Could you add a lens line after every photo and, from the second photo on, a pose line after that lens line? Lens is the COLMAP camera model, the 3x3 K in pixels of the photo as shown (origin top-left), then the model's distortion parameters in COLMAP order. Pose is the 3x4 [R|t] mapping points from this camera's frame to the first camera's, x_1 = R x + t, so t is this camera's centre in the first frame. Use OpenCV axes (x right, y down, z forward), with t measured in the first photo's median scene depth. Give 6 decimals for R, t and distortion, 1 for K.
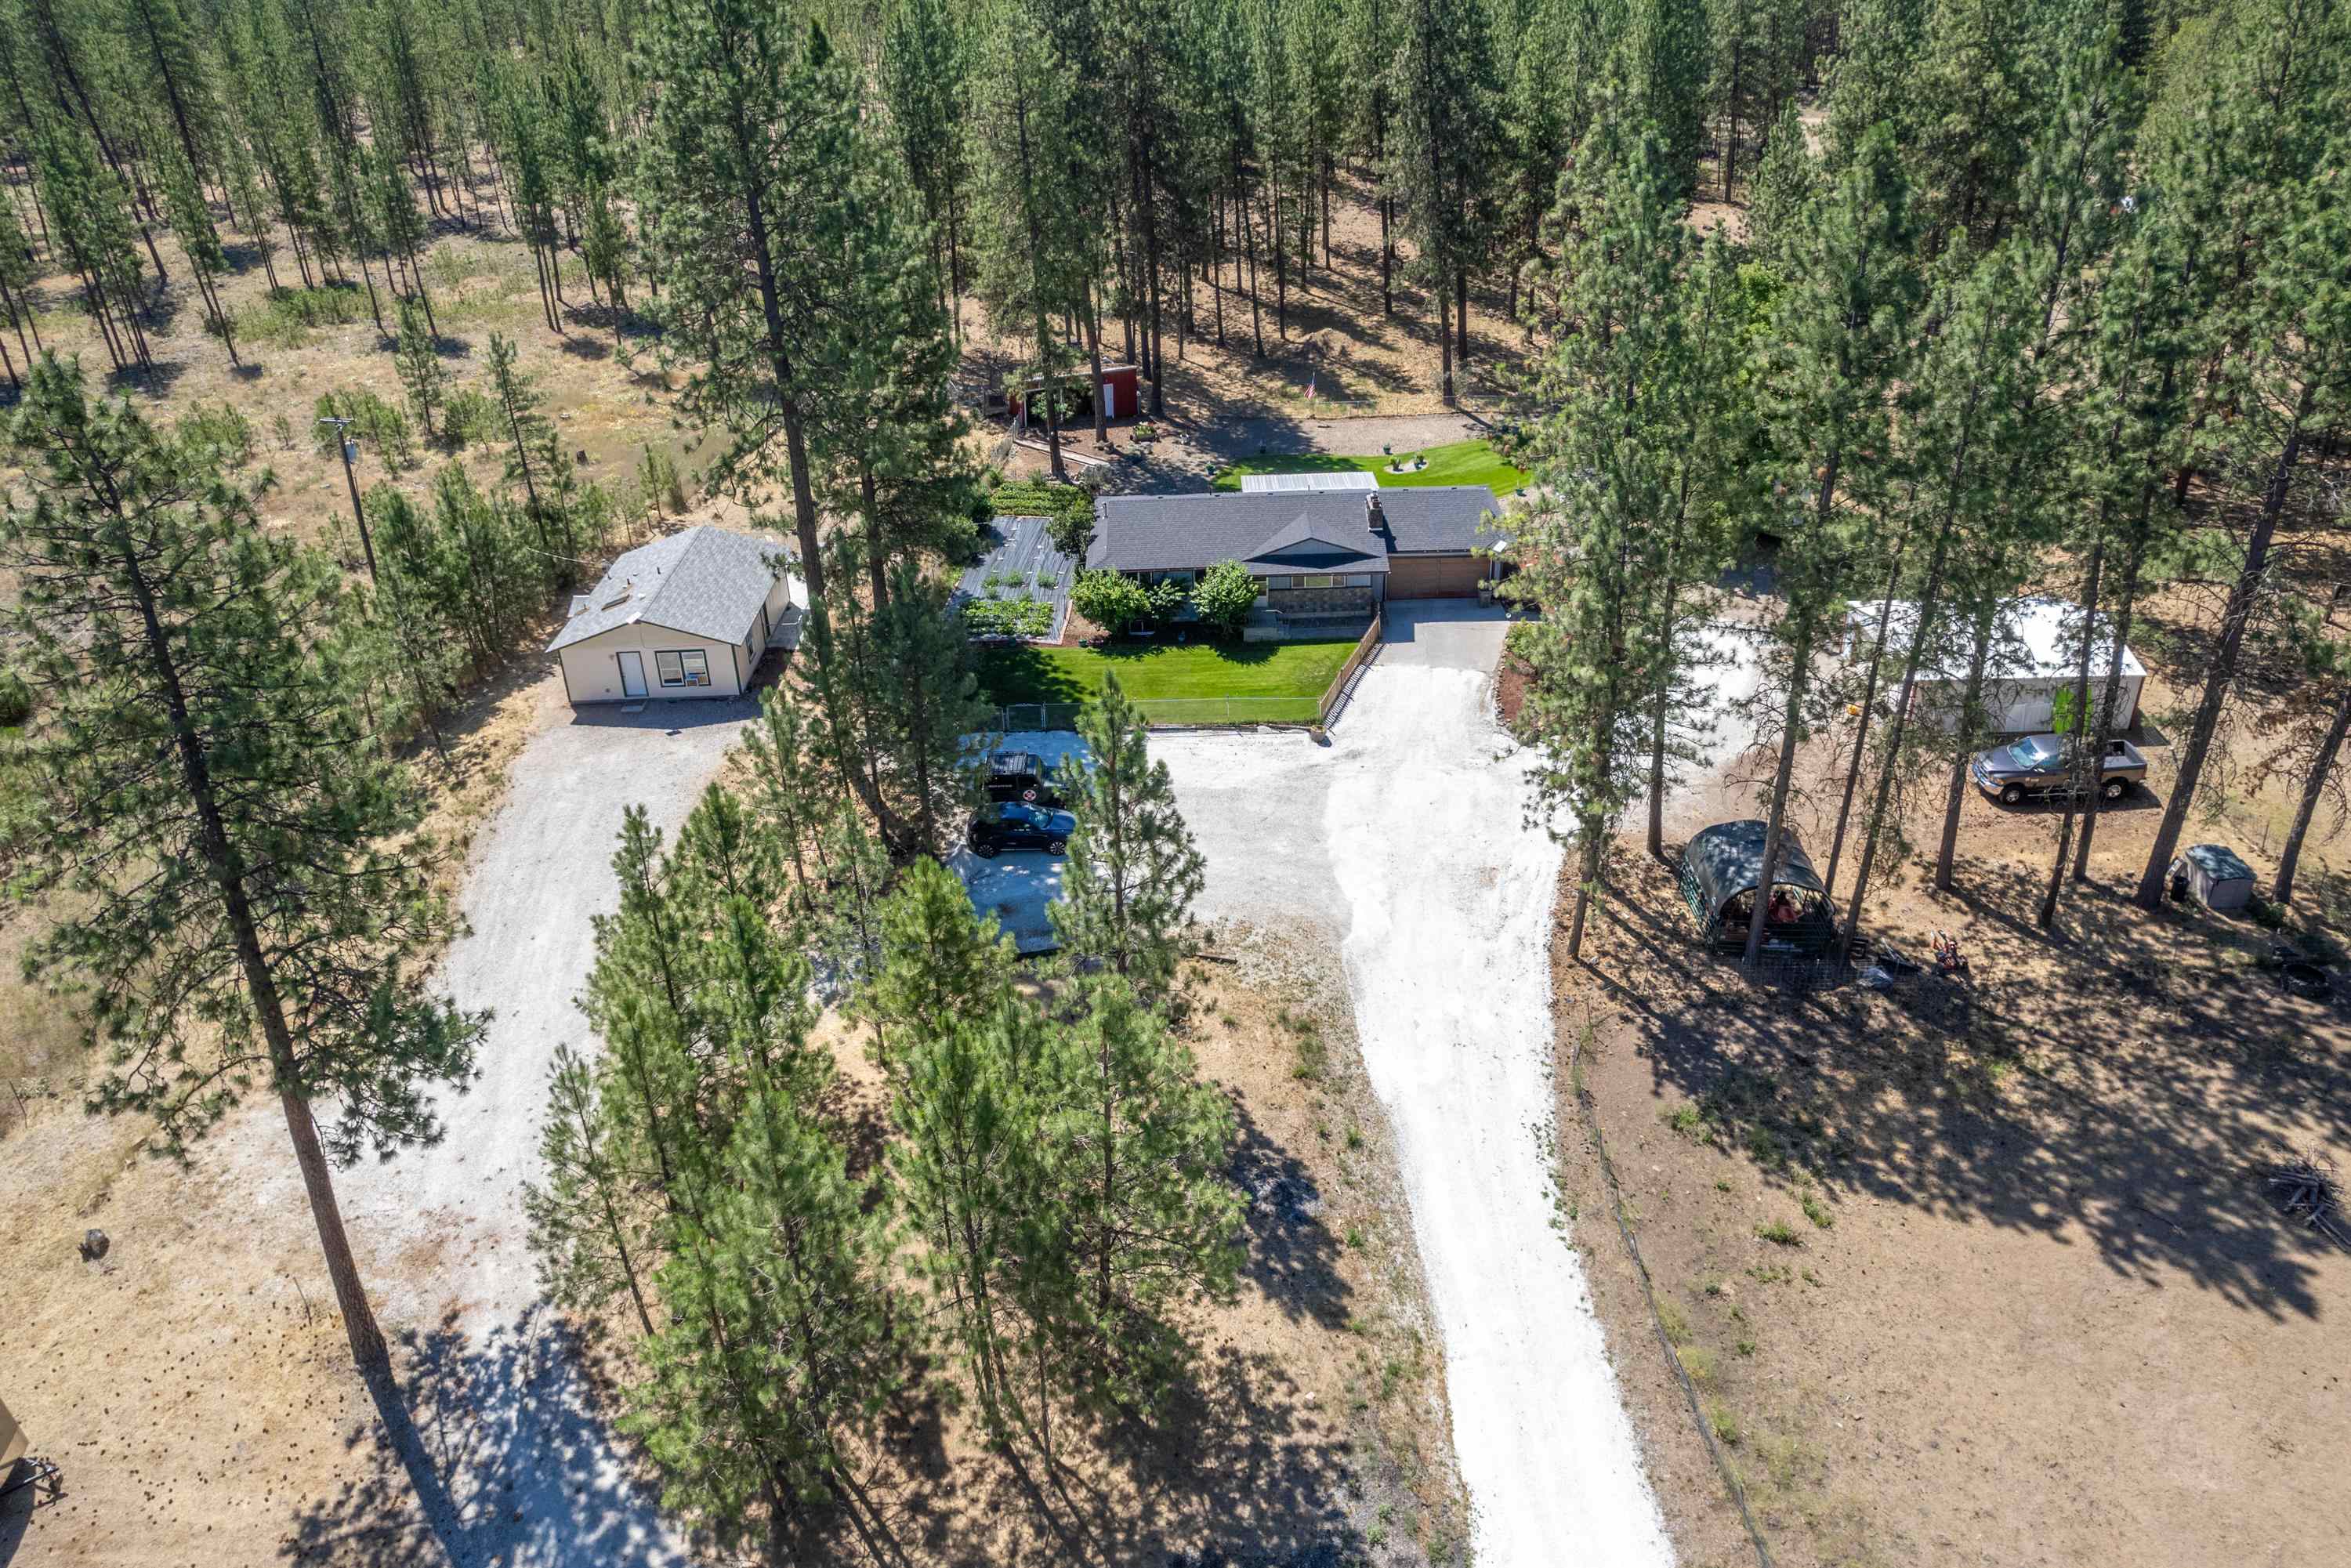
lens RADIAL K [[1700.8, 0, 1175.5], [0, 1700.8, 784.0], [0, 0, 1]] dist [-0.062130, 0.002785]
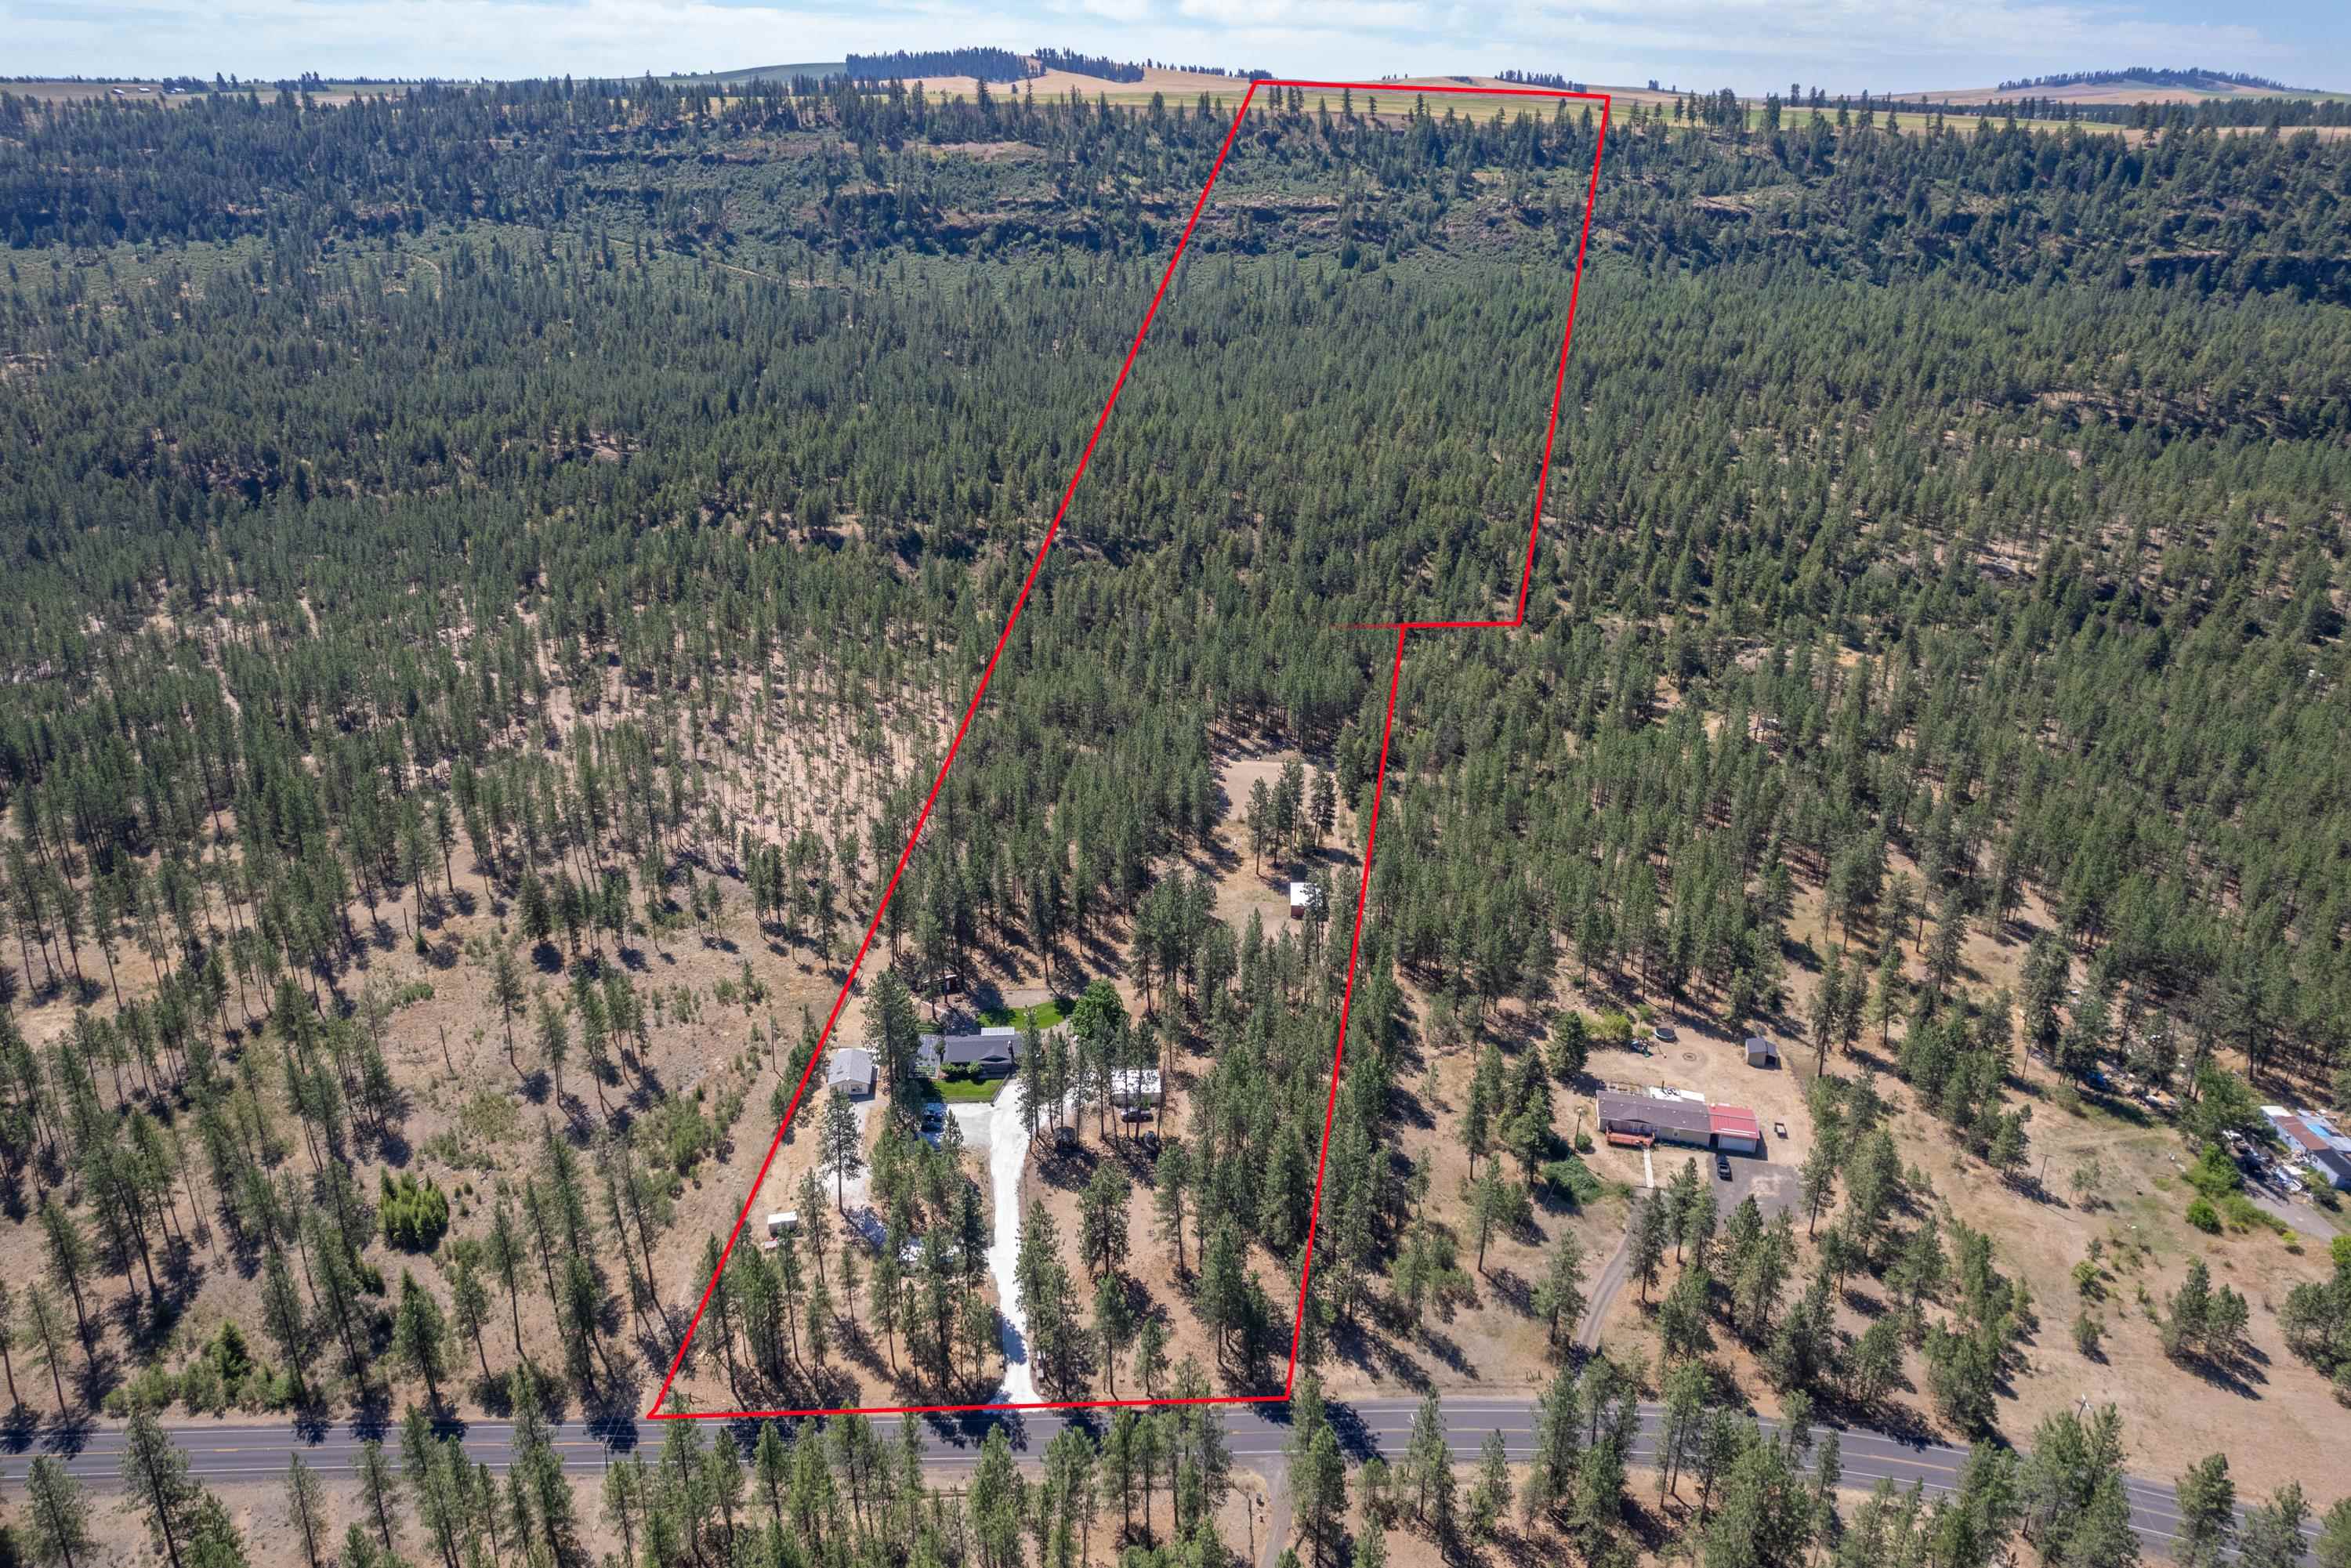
lens RADIAL K [[1700.8, 0, 1175.5], [0, 1700.8, 784.0], [0, 0, 1]] dist [-0.062130, 0.002785]
pose [[0.994538, 0.019181, 0.102602, 0.085391], [-0.009883, 0.995859, -0.090376, -0.466302], [-0.103910, 0.088868, 0.990608, -3.626500]]
